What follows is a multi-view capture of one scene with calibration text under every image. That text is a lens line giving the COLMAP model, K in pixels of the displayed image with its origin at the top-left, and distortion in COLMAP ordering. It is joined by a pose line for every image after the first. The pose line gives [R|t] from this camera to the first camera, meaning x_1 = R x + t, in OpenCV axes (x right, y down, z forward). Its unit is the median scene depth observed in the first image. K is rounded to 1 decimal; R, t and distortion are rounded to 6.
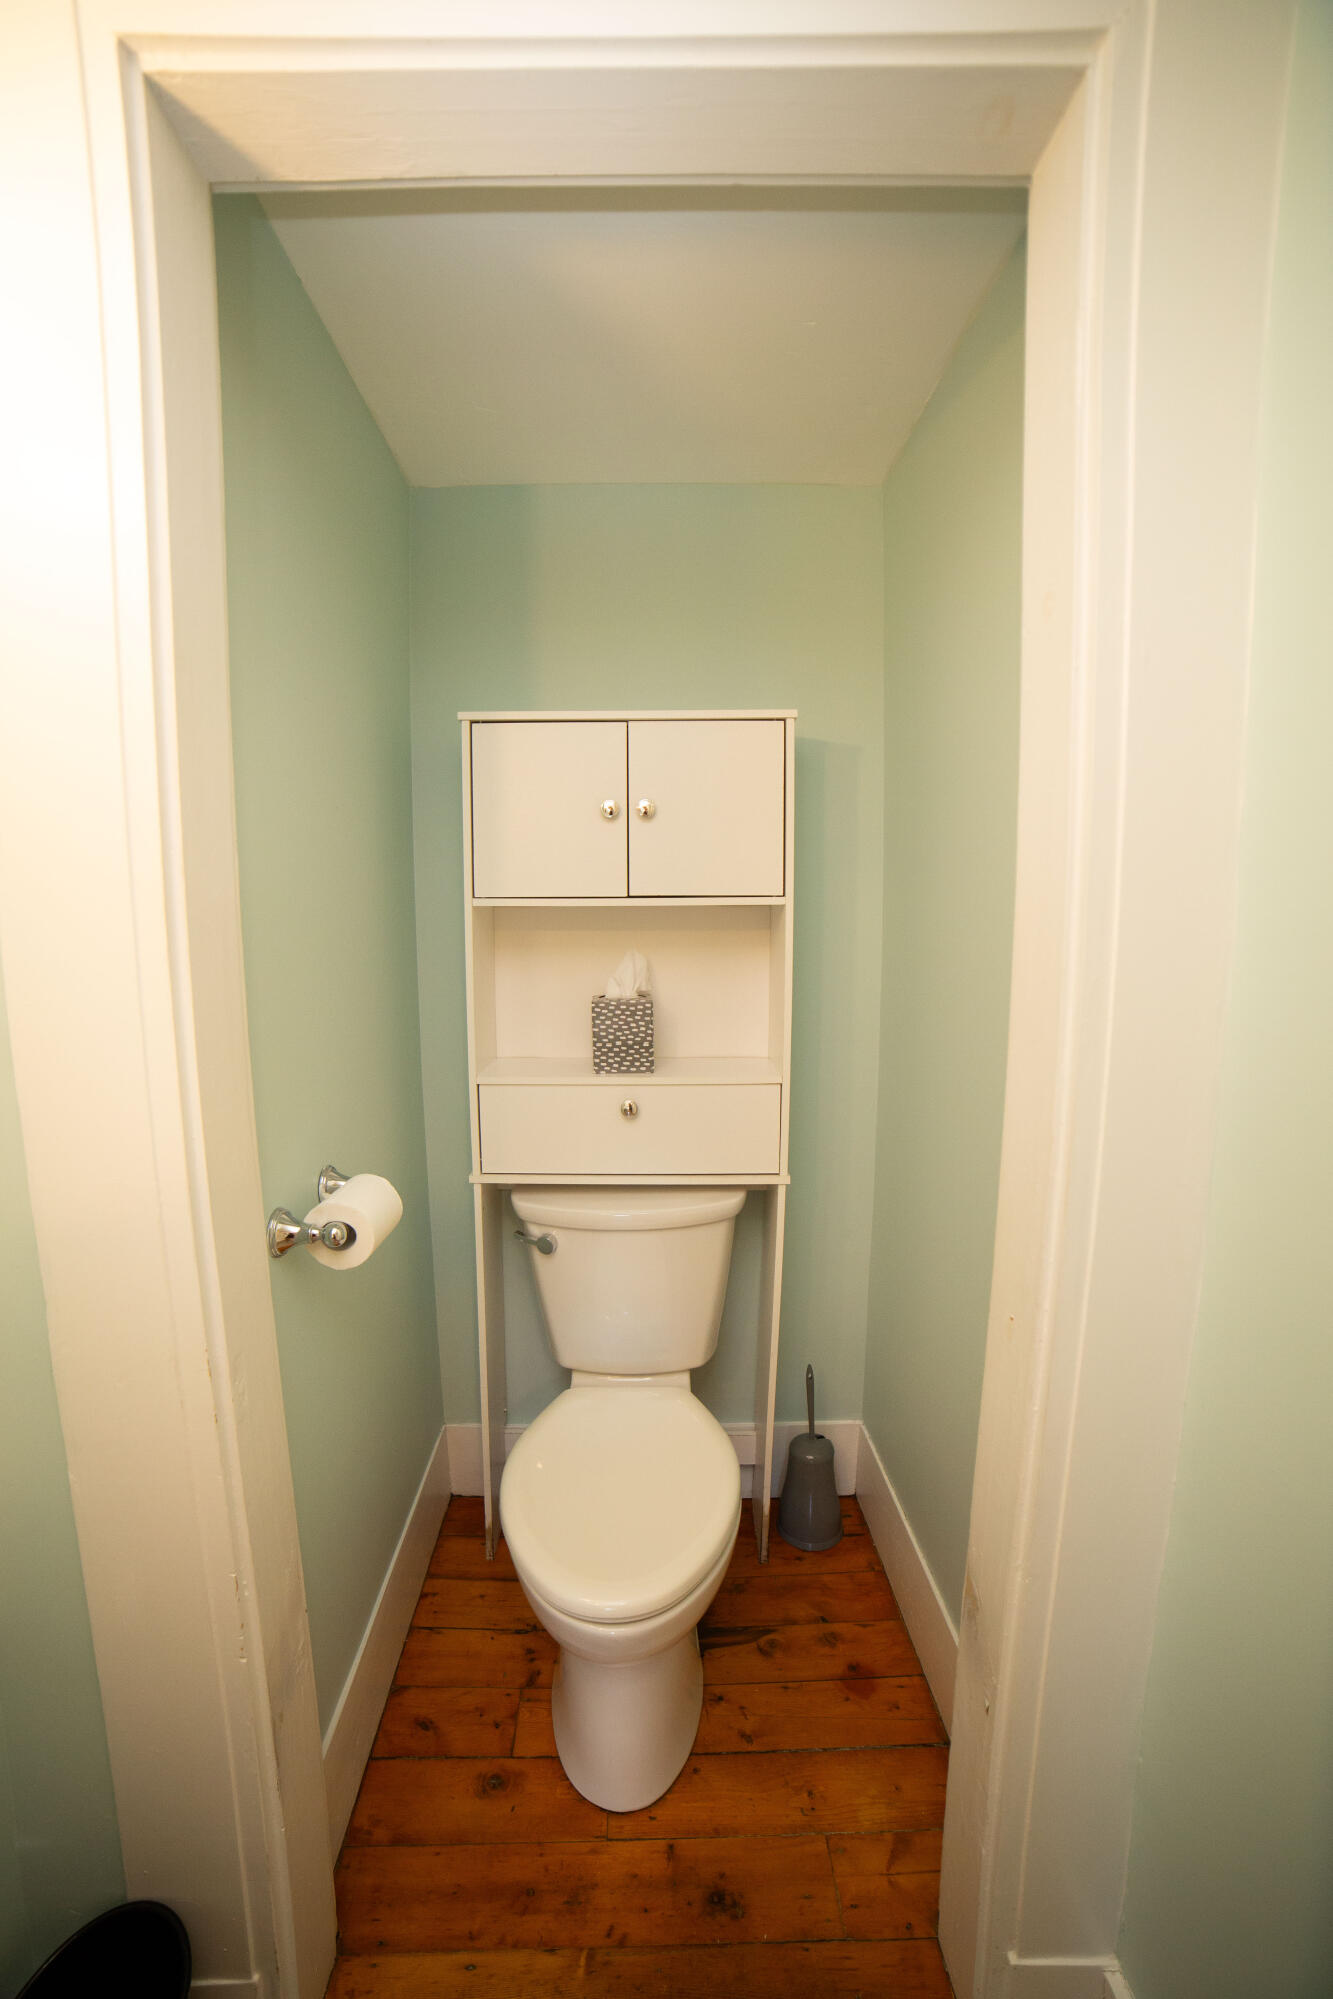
lens RADIAL K [[832.2, 0, 650.0], [0, 832.2, 1012.4], [0, 0, 1]] dist [-0.018049, 0.000467]
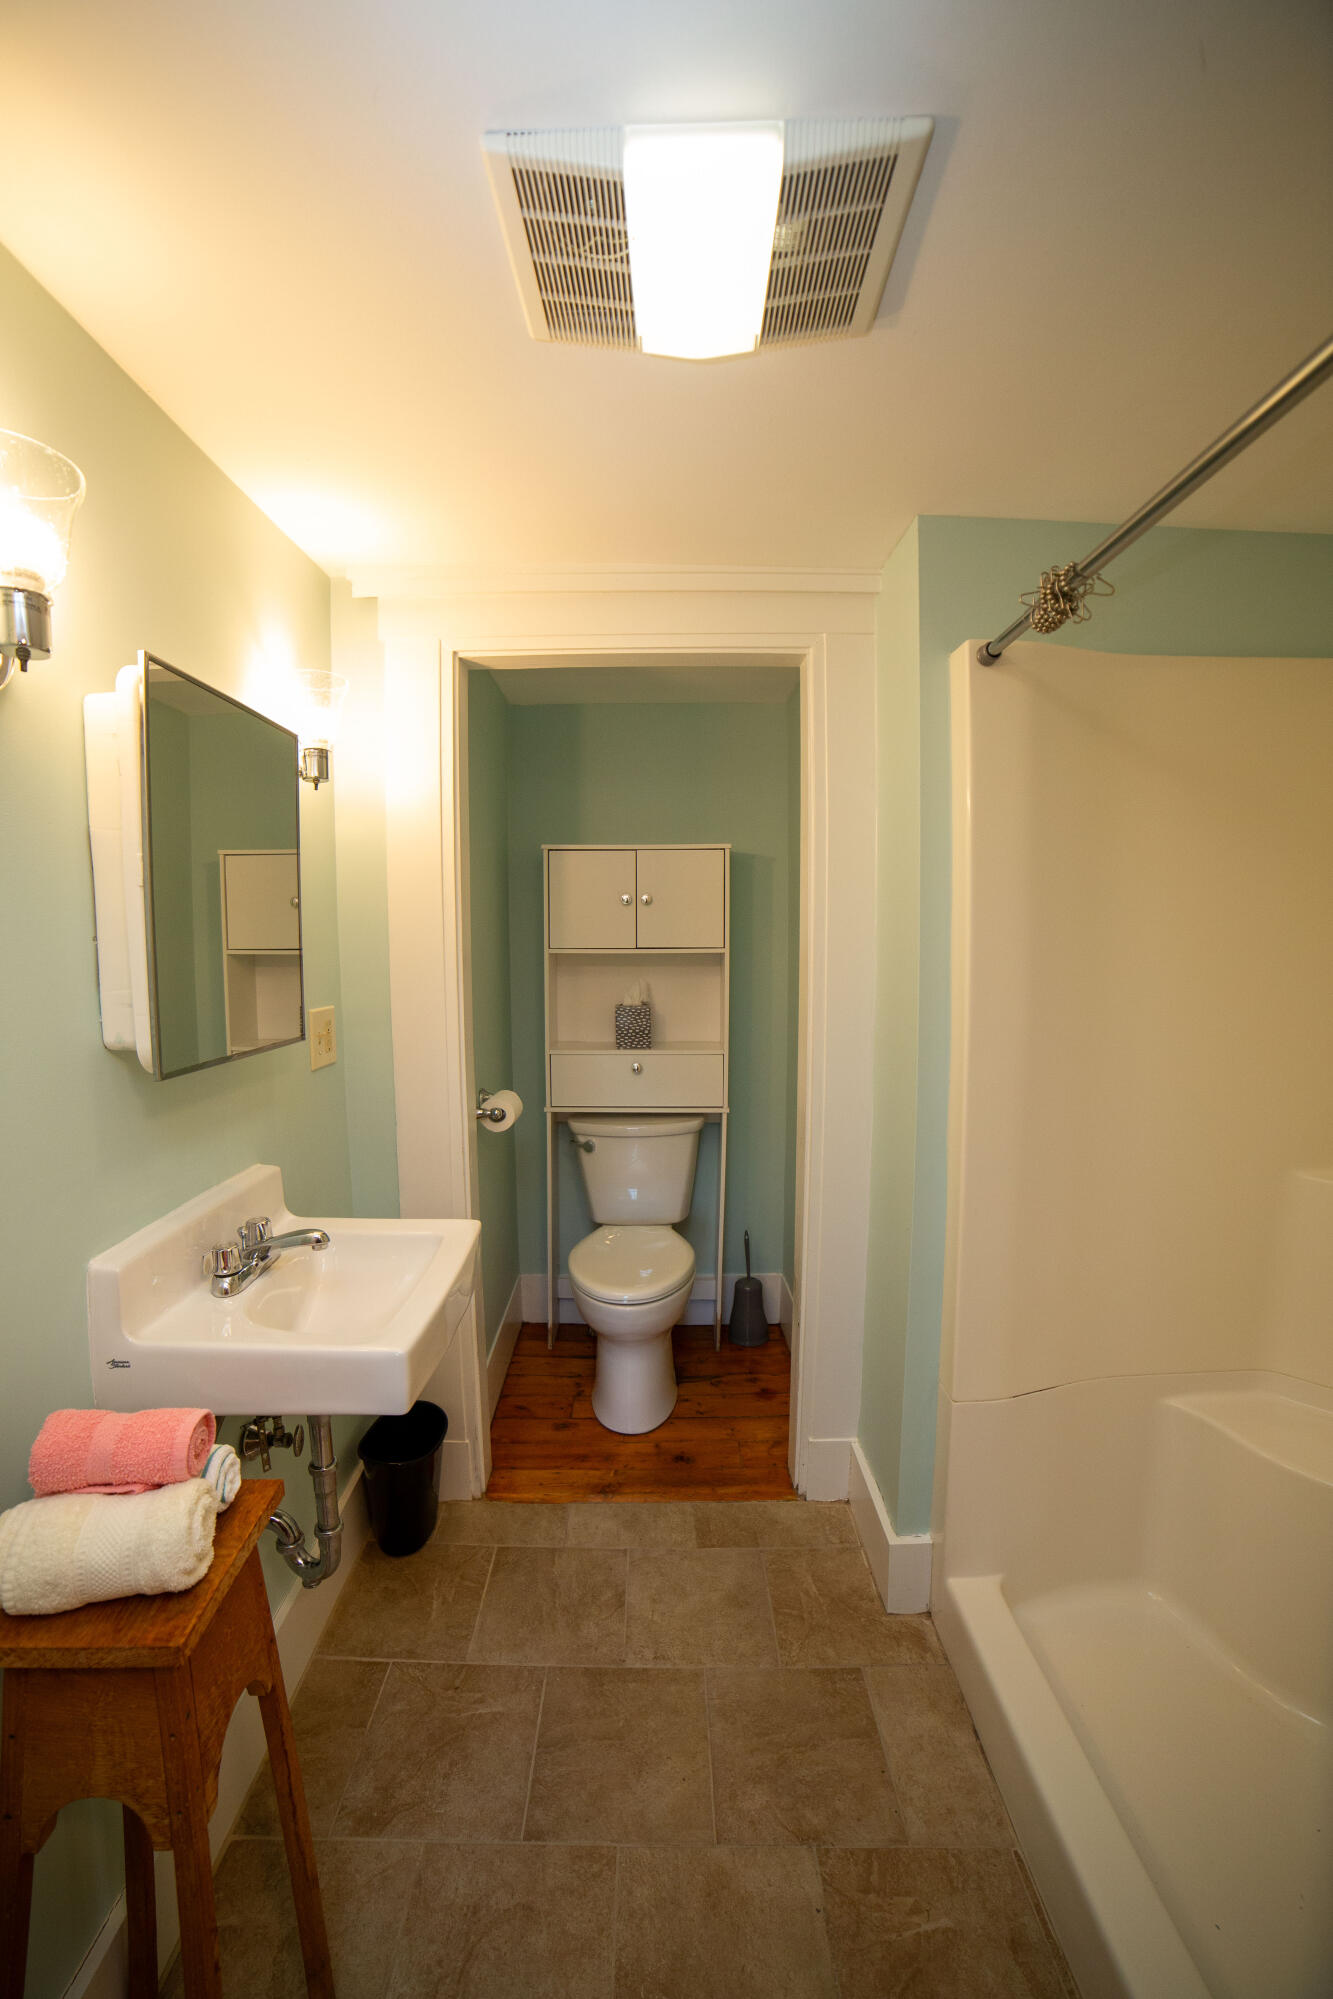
lens RADIAL K [[832.2, 0, 650.0], [0, 832.2, 1012.4], [0, 0, 1]] dist [-0.018049, 0.000467]
pose [[0.999955, 0.002760, -0.009101, 0.019090], [-0.003019, 0.999590, -0.028488, 0.049441], [0.009019, 0.028514, 0.999553, -0.763235]]
